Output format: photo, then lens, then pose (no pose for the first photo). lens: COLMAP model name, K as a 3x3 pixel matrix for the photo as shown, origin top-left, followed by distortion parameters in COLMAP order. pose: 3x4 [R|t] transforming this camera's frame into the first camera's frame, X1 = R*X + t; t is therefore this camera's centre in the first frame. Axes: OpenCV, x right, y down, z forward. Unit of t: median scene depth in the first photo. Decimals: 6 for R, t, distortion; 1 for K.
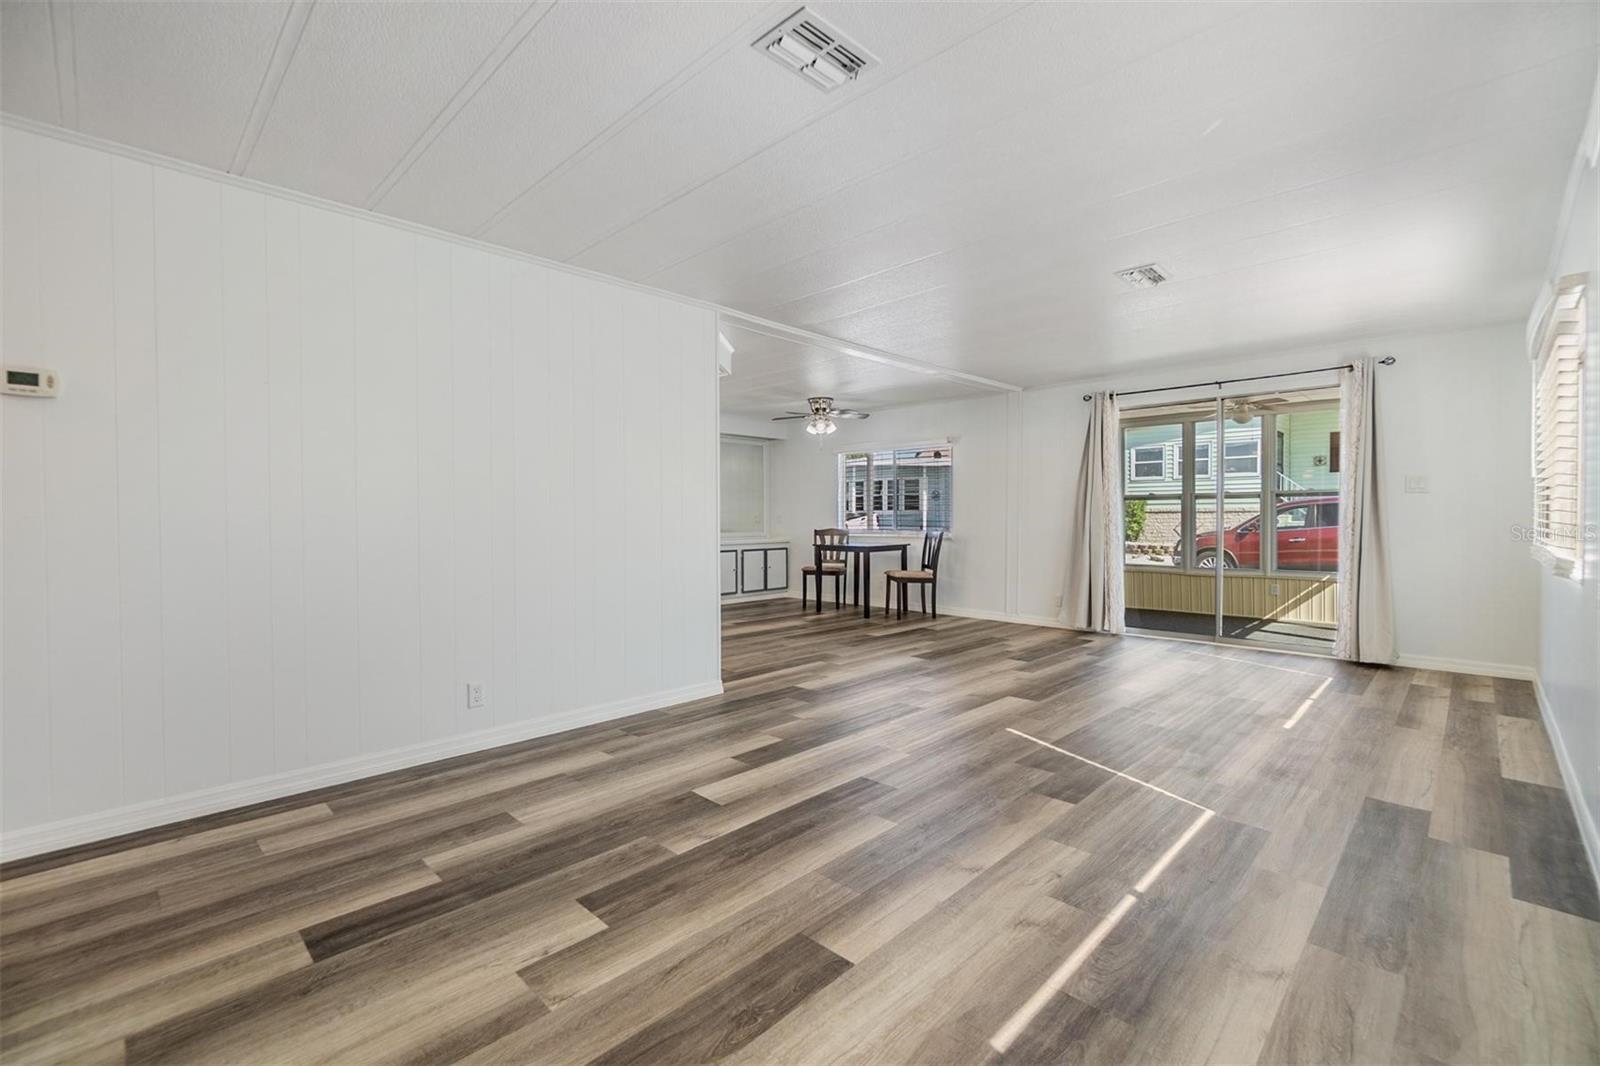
lens RADIAL K [[691.3, 0, 794.8], [0, 691.3, 520.4], [0, 0, 1]] dist [-0.000089, 0.000016]
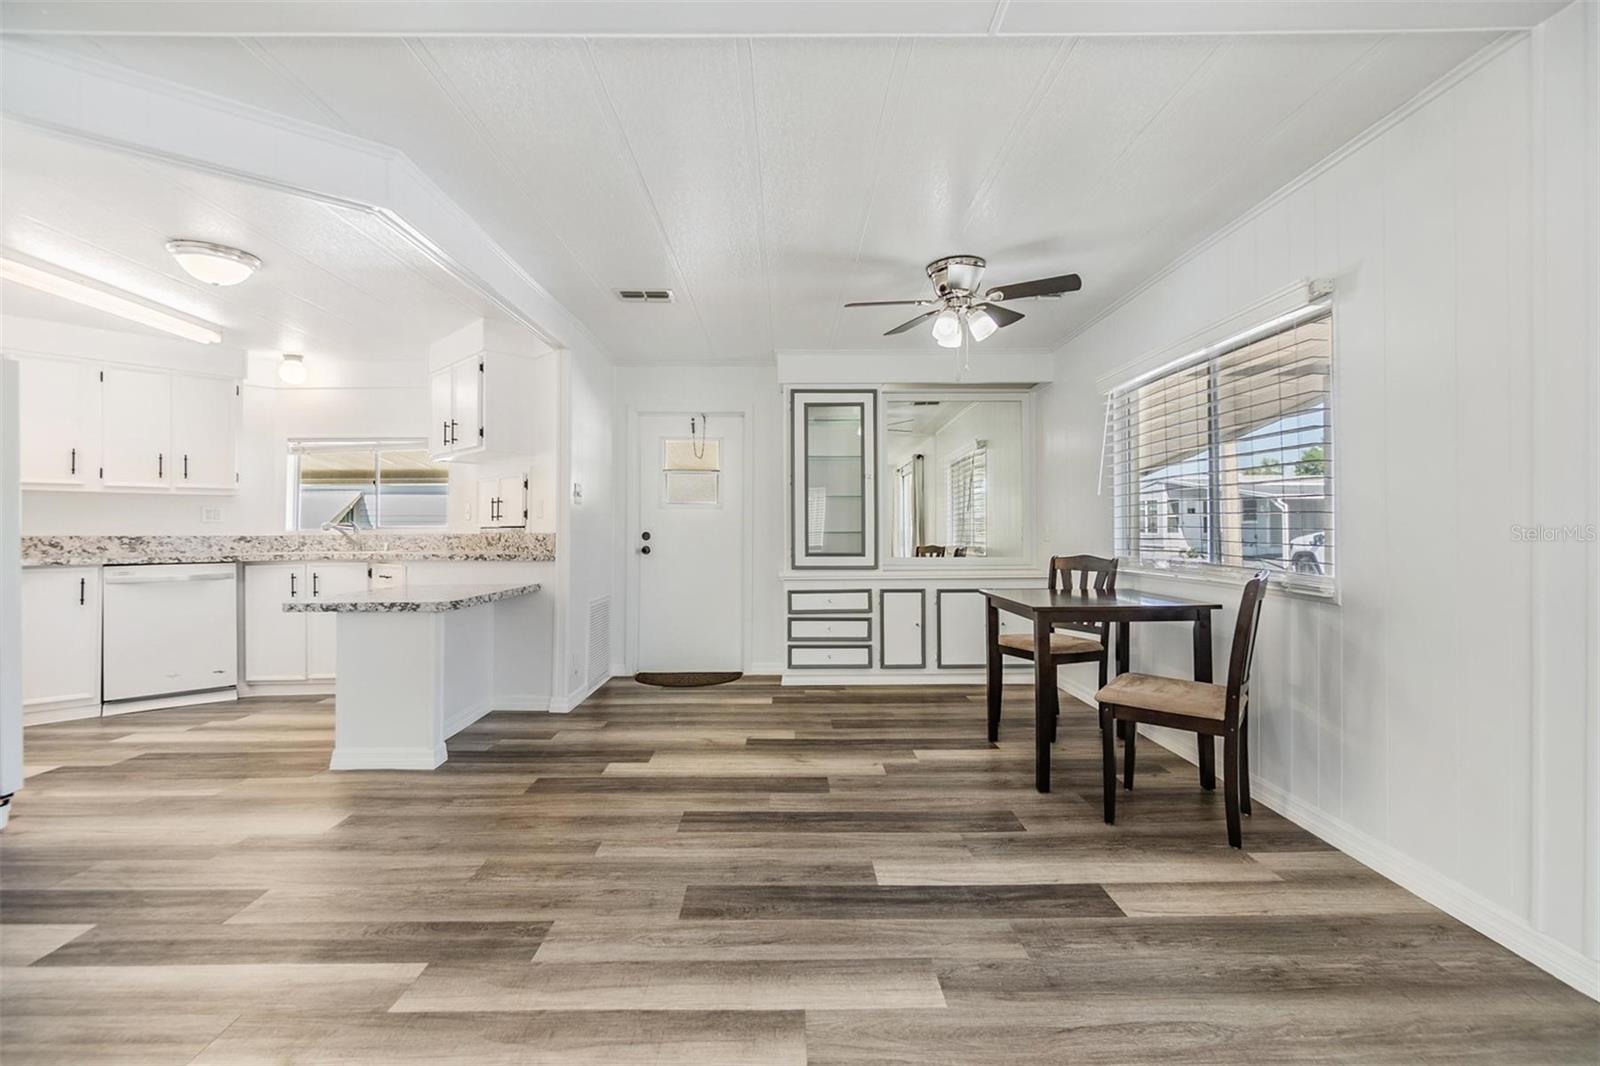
lens RADIAL K [[705.3, 0, 792.8], [0, 705.3, 526.1], [0, 0, 1]] dist [-0.004378, 0.000228]
pose [[0.710177, -0.004231, -0.704010, 0.409239], [-0.000619, 0.999978, -0.006635, -0.007398], [0.704023, 0.005148, 0.710159, 0.886915]]
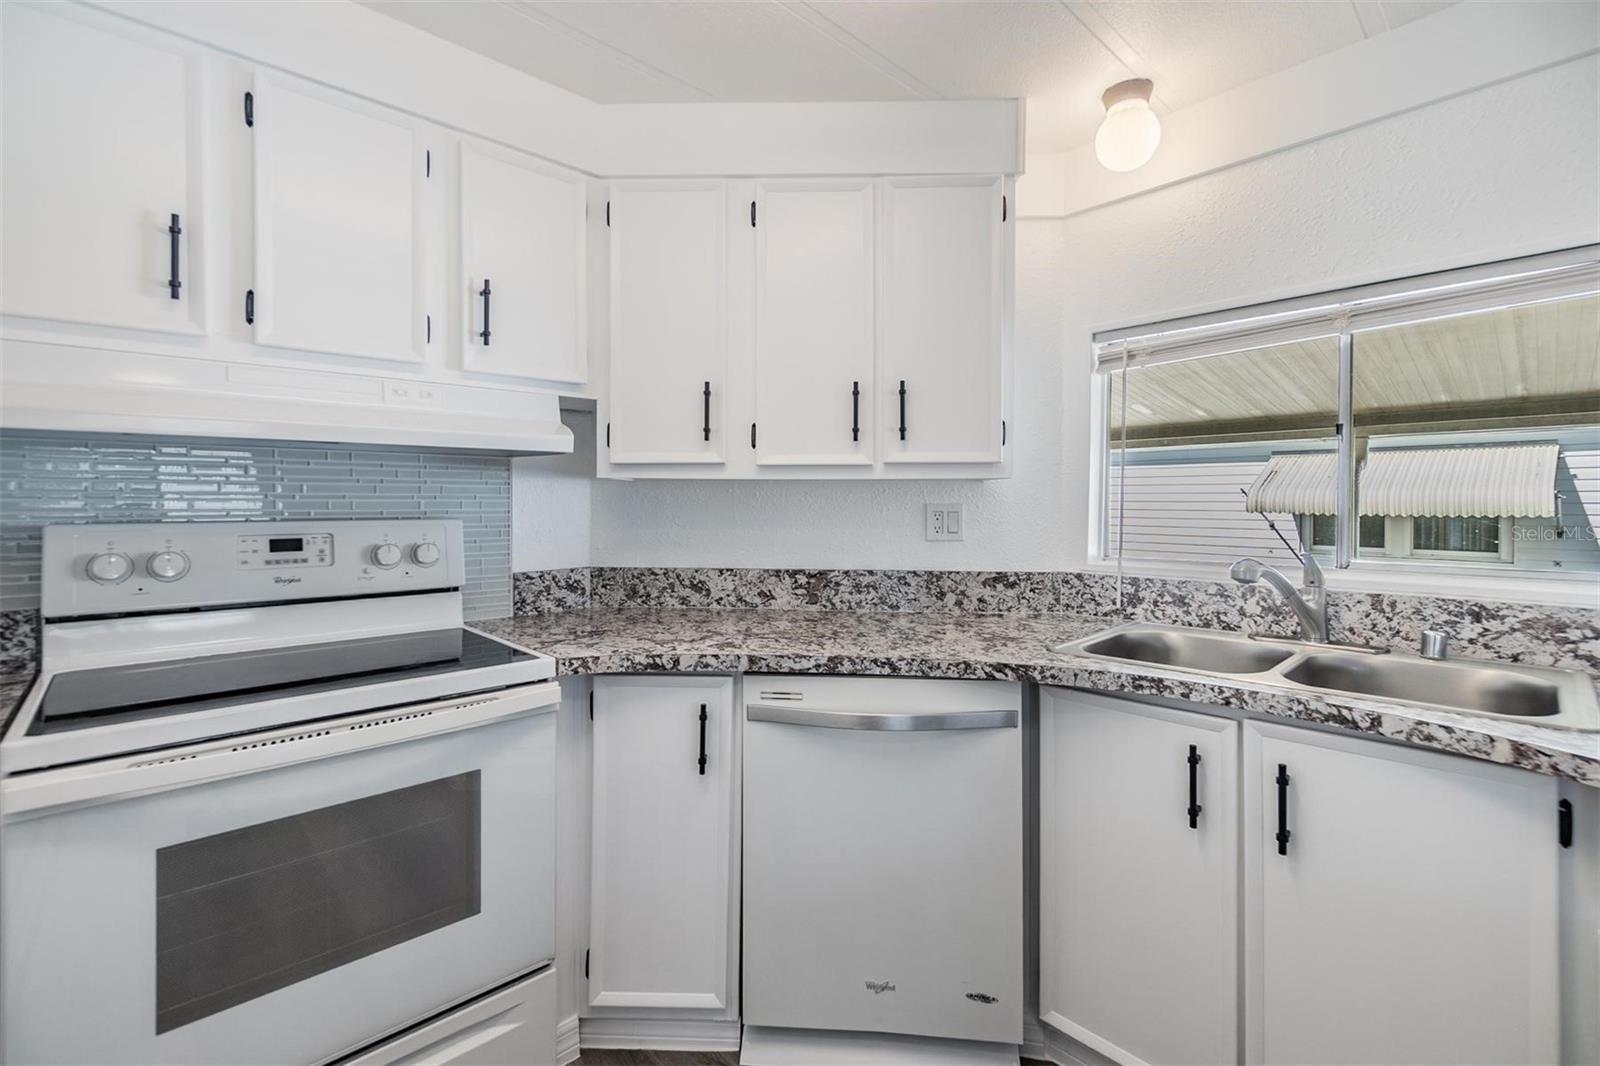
lens RADIAL K [[707.0, 0, 797.5], [0, 707.0, 507.3], [0, 0, 1]] dist [-0.003935, 0.000478]
pose [[-0.036176, 0.012087, -0.999272, -0.424972], [-0.003902, 0.999918, 0.012236, -0.044154], [0.999338, 0.004341, -0.036126, 0.938581]]
